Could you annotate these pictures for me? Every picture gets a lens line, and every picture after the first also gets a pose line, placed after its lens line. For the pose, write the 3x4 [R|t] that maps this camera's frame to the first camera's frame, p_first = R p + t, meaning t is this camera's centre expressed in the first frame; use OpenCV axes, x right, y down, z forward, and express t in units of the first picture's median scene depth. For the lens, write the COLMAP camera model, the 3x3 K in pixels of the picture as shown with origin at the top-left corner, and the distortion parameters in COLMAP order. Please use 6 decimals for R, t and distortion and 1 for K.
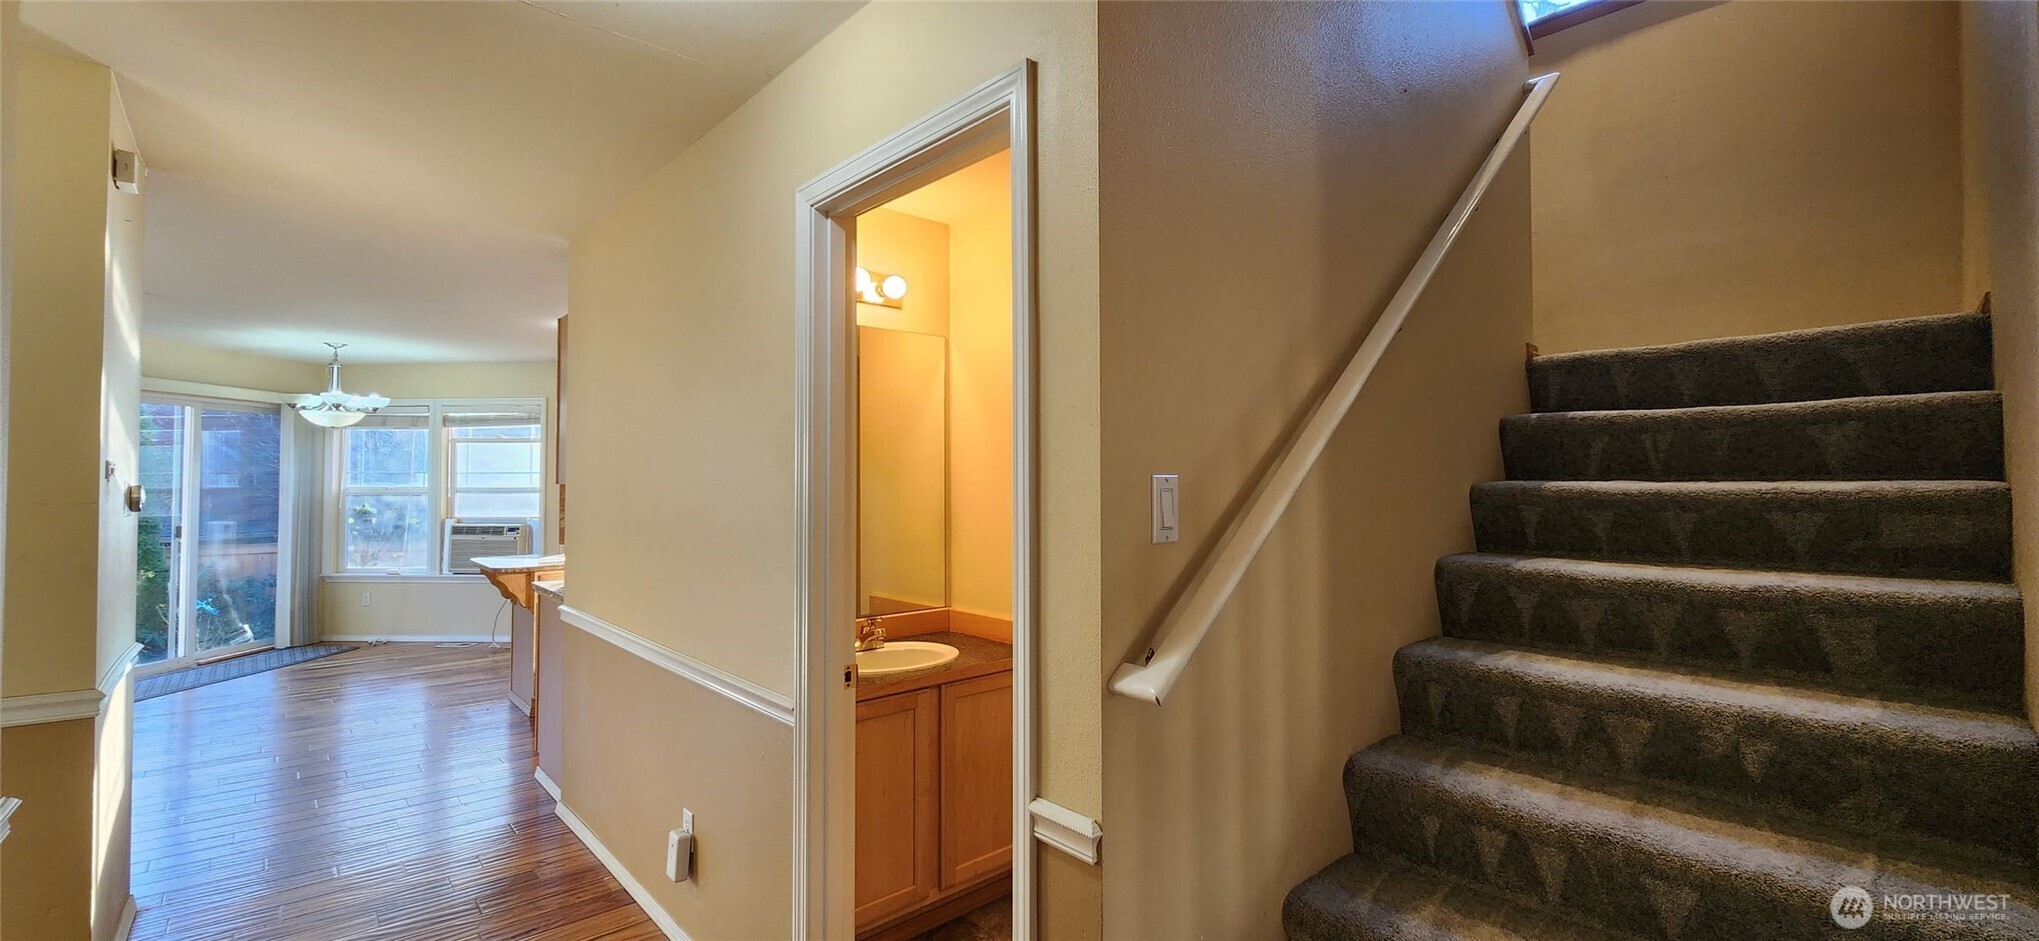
lens RADIAL K [[828.0, 0, 1023.1], [0, 828.0, 457.8], [0, 0, 1]] dist [0.001789, -0.001090]
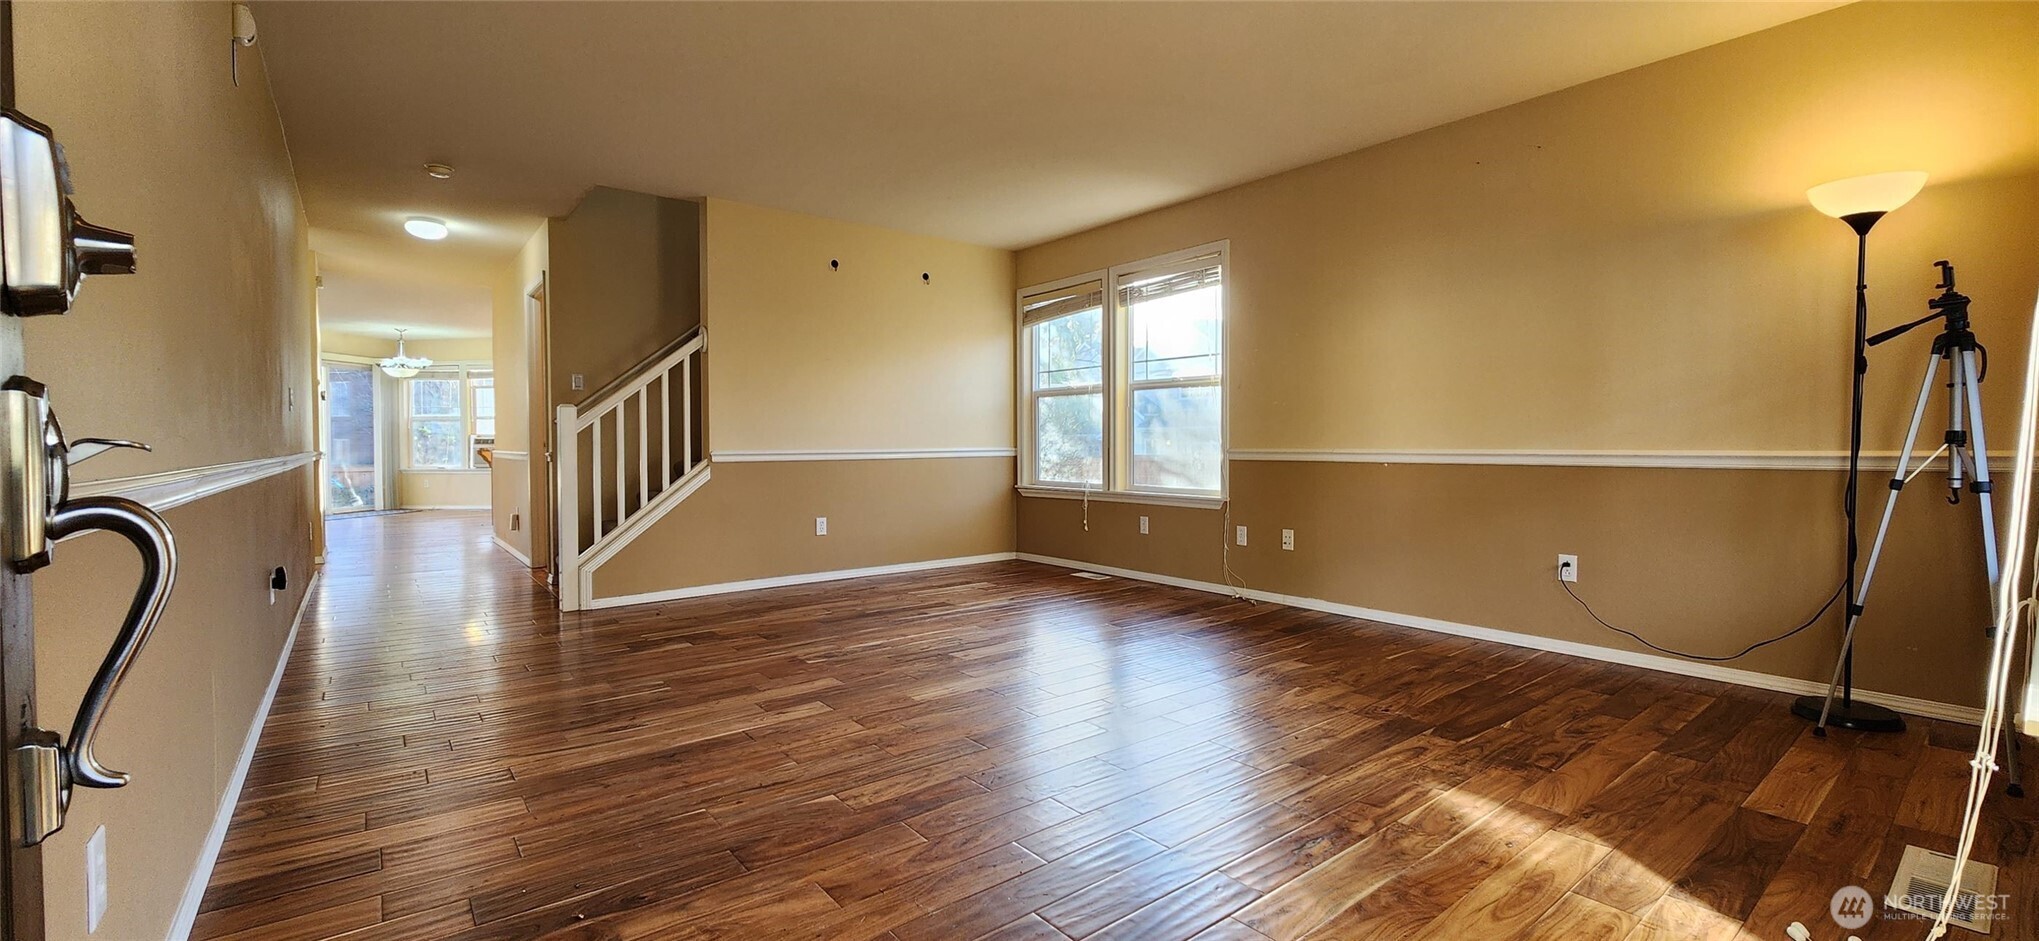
lens RADIAL K [[828.0, 0, 1028.0], [0, 828.0, 463.9], [0, 0, 1]] dist [0.001789, -0.001090]
pose [[0.997967, 0.001792, -0.063712, 0.509575], [0.001384, 0.998760, 0.049768, 0.051458], [0.063722, -0.049755, 0.996727, -0.568009]]
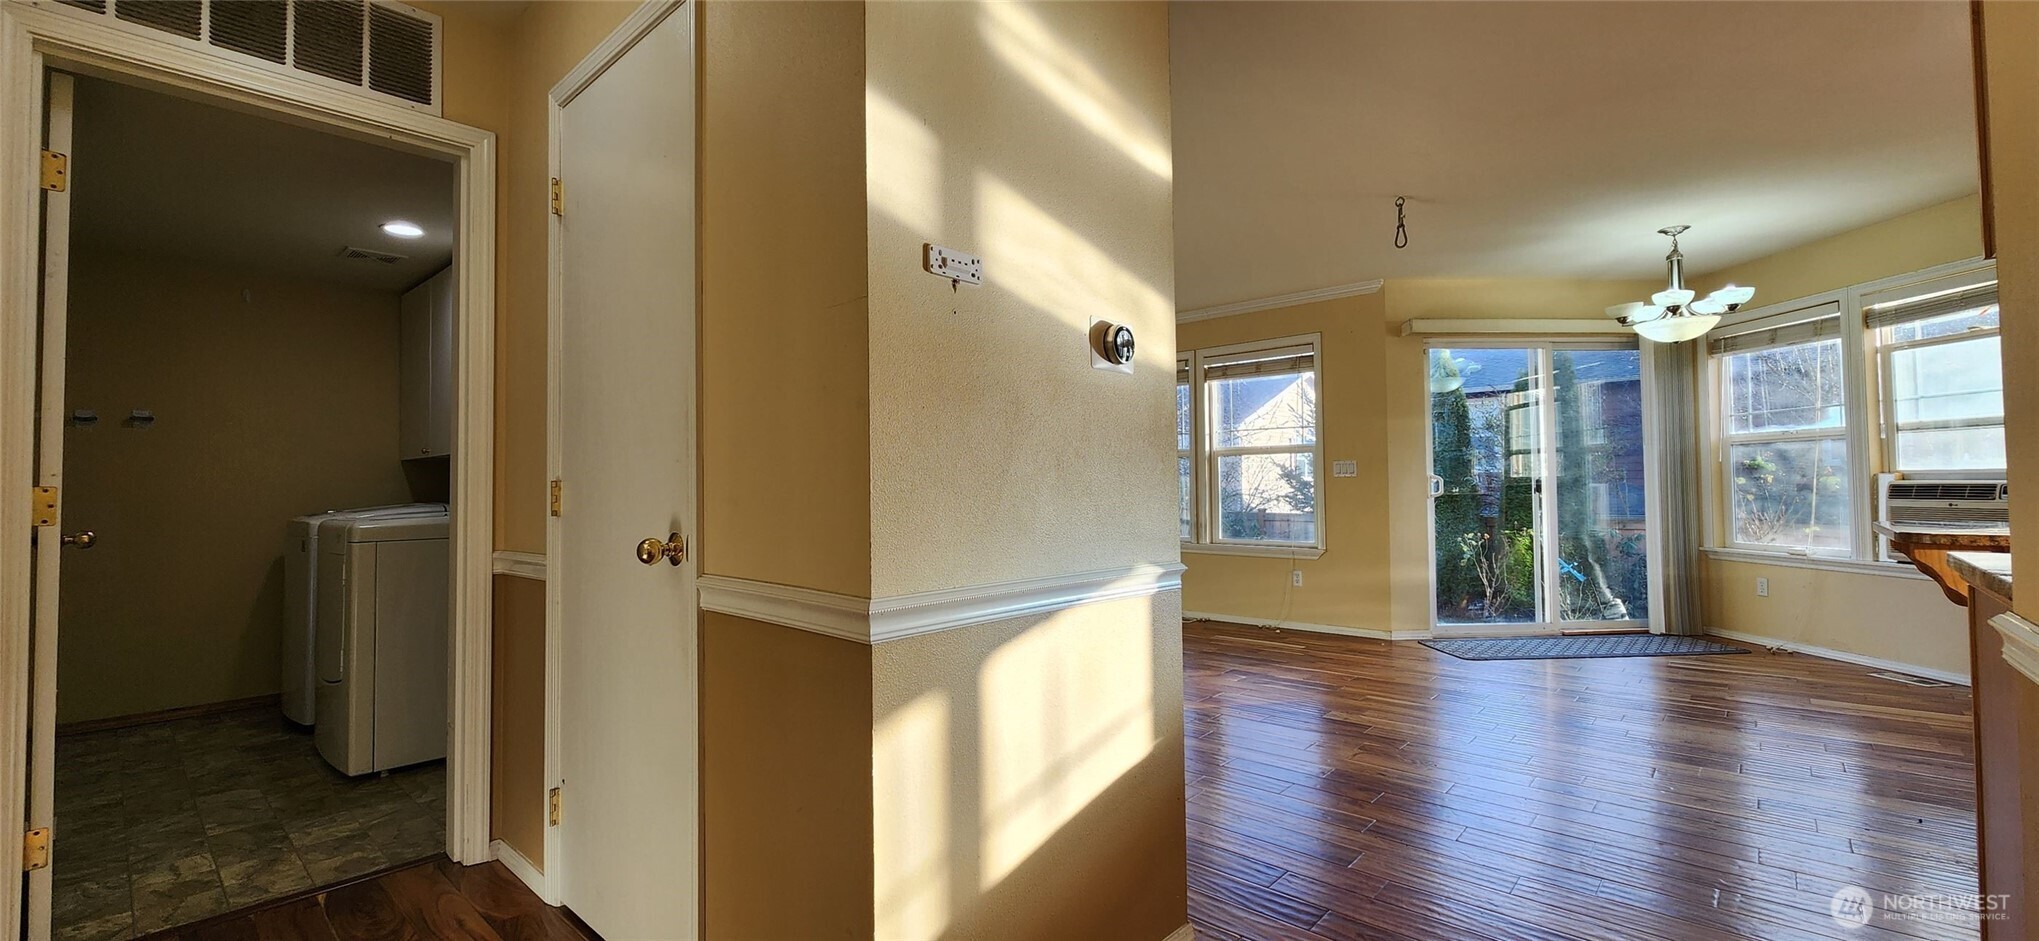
lens RADIAL K [[828.0, 0, 1028.8], [0, 828.0, 461.0], [0, 0, 1]] dist [0.001789, -0.001090]
pose [[0.102611, -0.031703, -0.994216, -0.140487], [0.040496, 0.998797, -0.027669, 0.056223], [0.993897, -0.037422, 0.103772, 0.298758]]
